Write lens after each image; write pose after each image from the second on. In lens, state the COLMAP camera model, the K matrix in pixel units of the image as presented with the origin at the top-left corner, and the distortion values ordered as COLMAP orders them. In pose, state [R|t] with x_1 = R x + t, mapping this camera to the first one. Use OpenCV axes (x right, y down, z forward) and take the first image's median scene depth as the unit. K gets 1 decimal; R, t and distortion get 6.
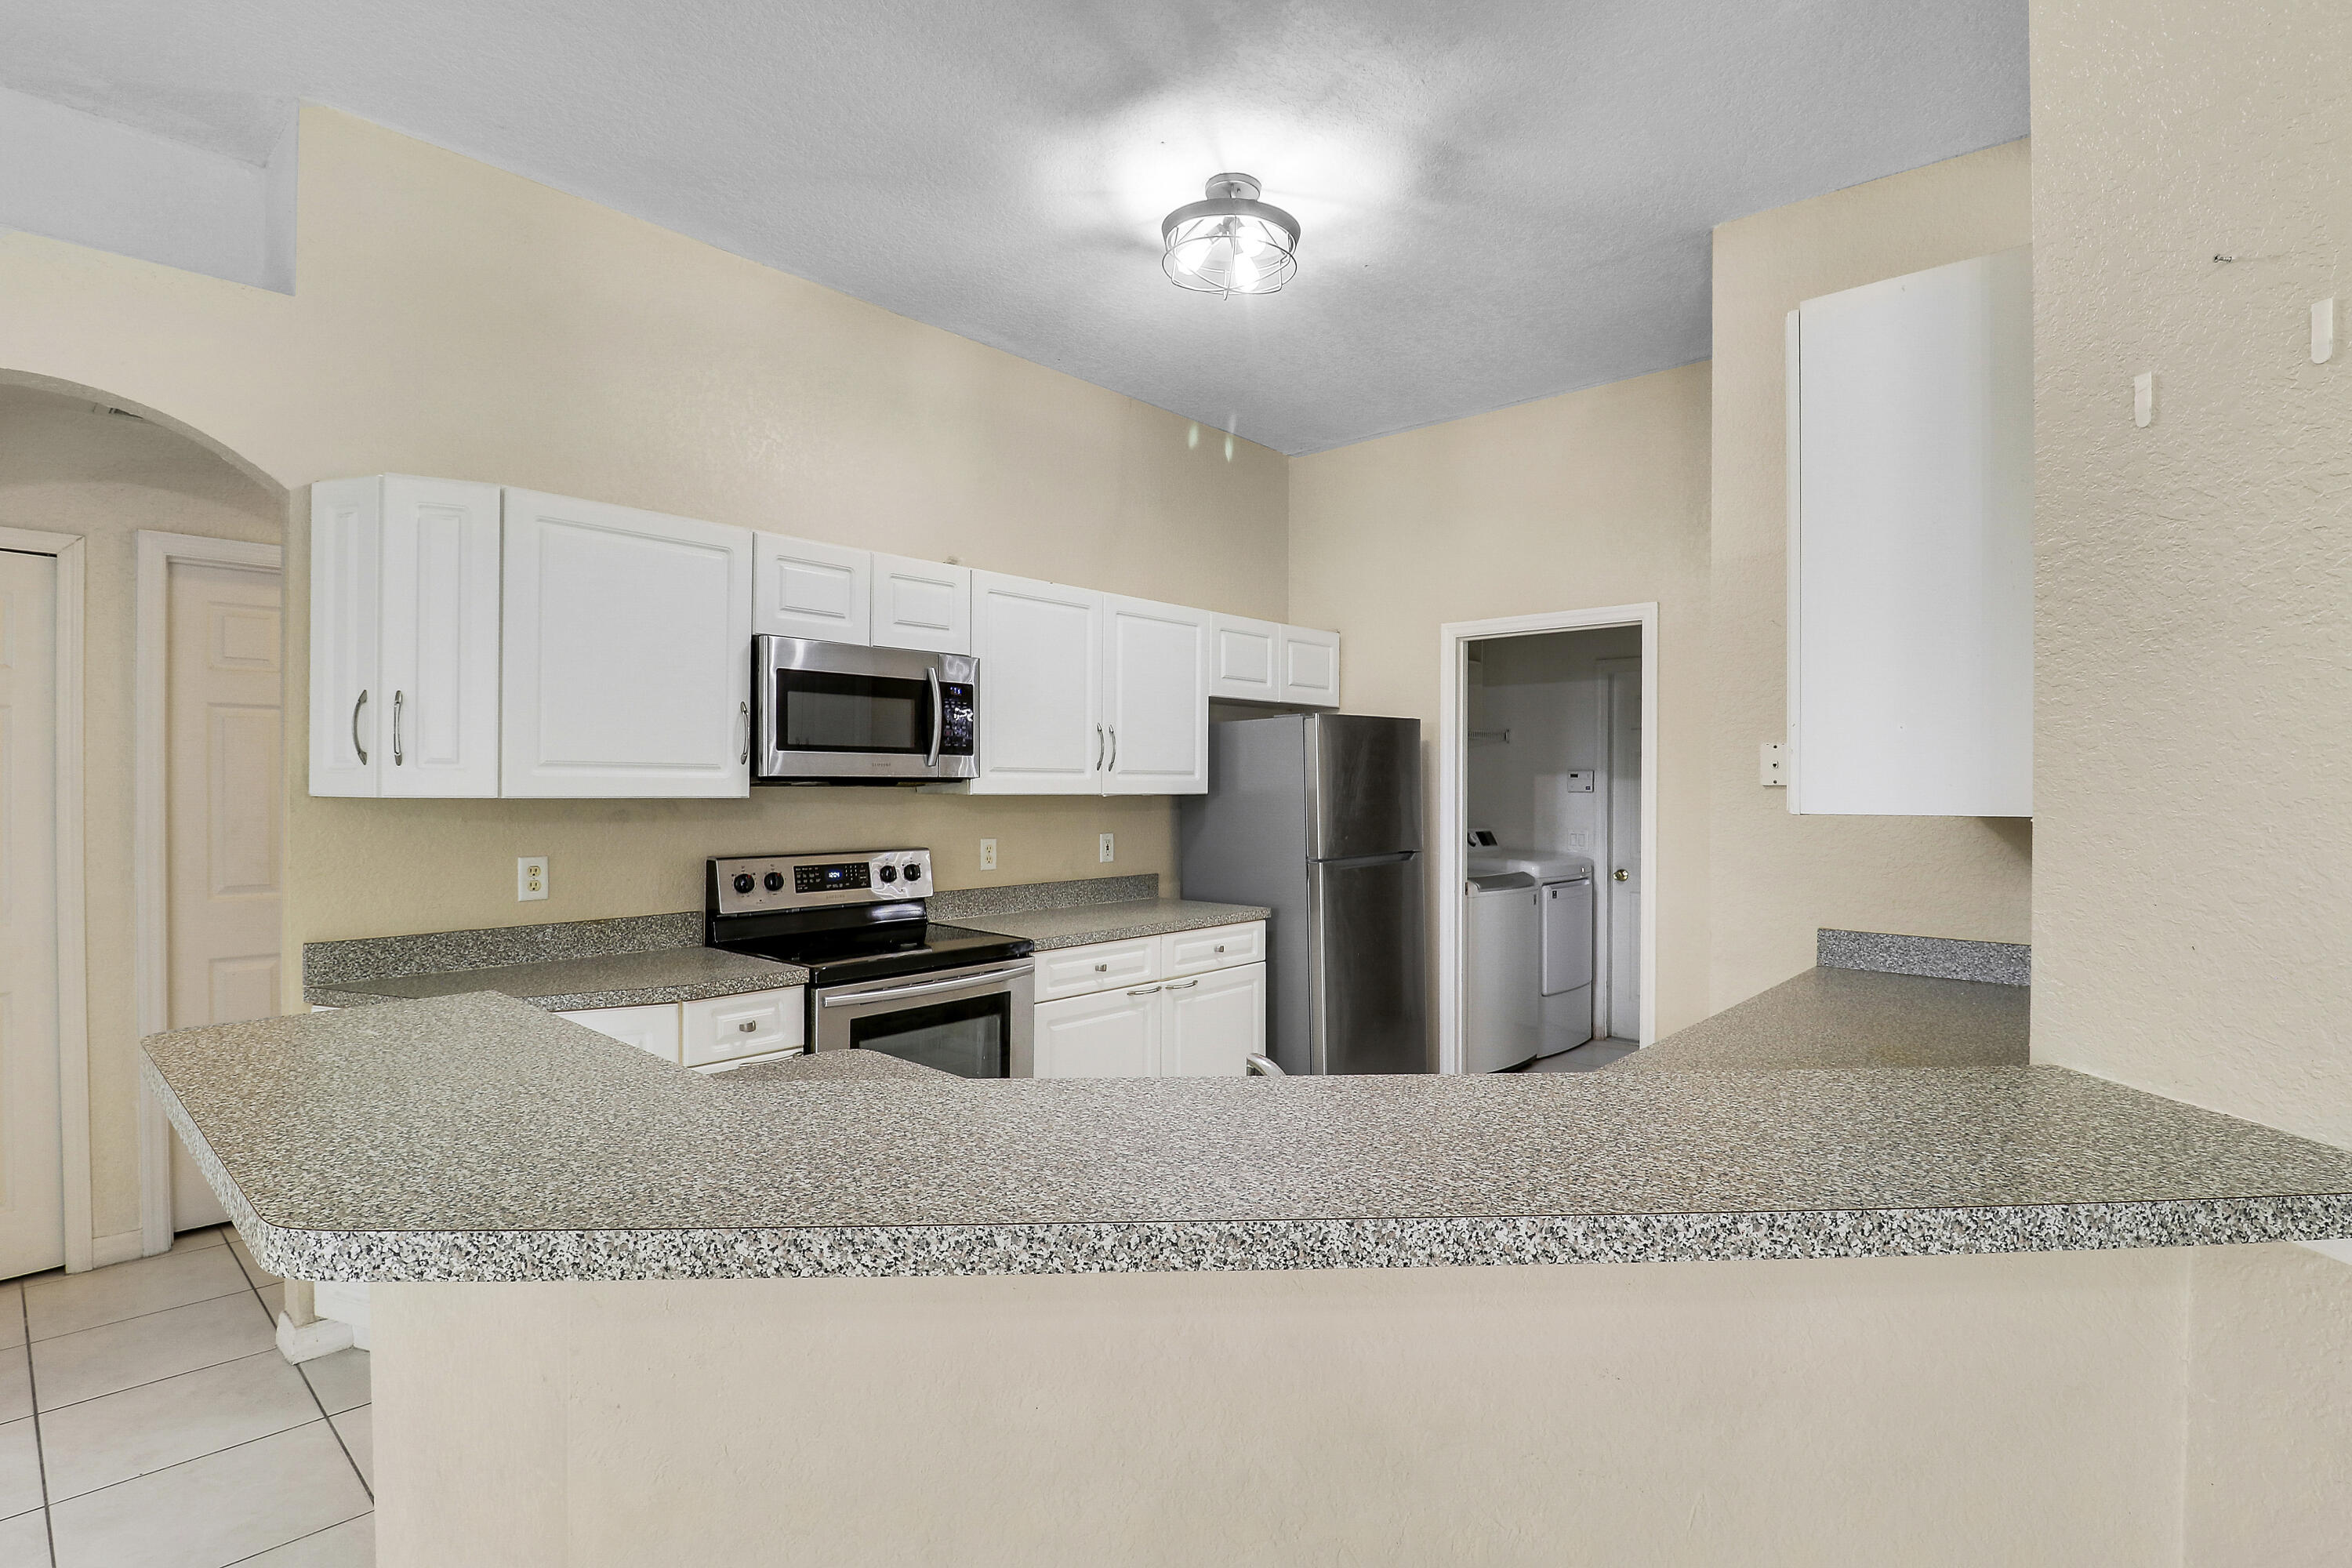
lens RADIAL K [[1102.9, 0, 1172.5], [0, 1102.9, 784.2], [0, 0, 1]] dist [-0.004138, -0.001184]
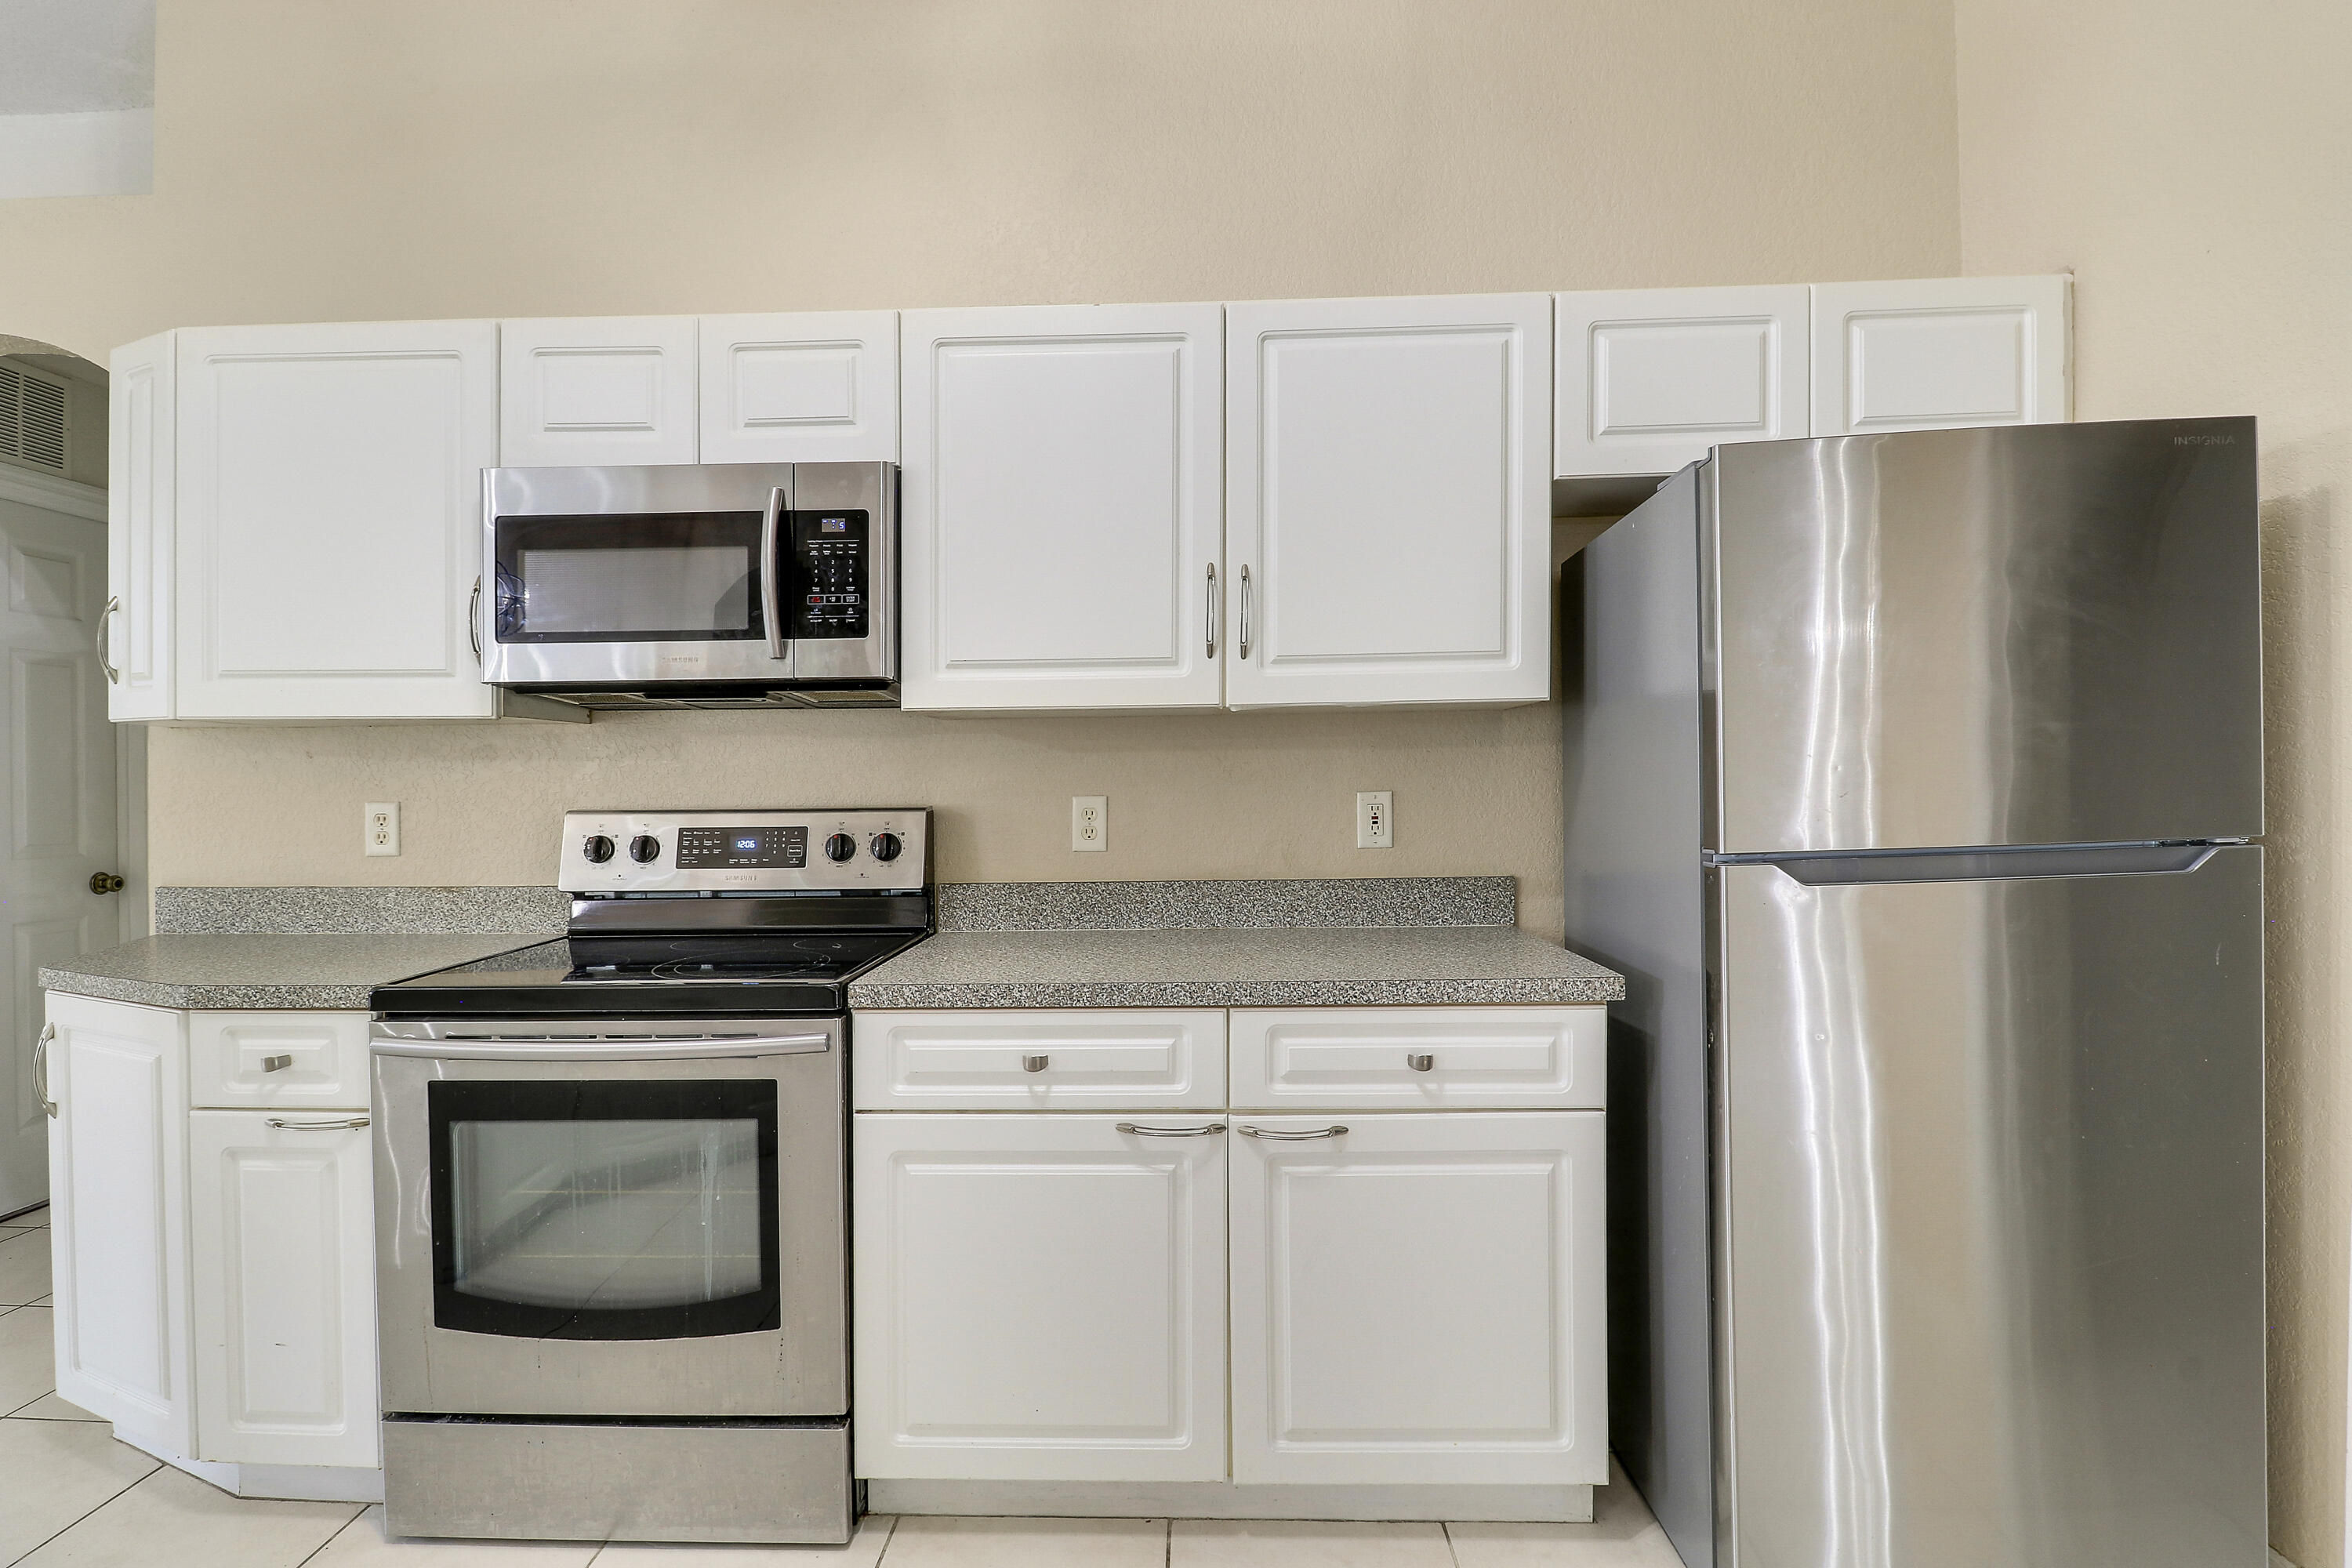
lens RADIAL K [[1102.9, 0, 1180.5], [0, 1102.9, 788.5], [0, 0, 1]] dist [-0.004138, -0.001184]
pose [[0.651436, -0.004990, -0.758687, 0.333725], [0.013912, 0.999889, 0.005369, 0.048033], [0.758576, -0.014053, 0.651433, 0.740527]]
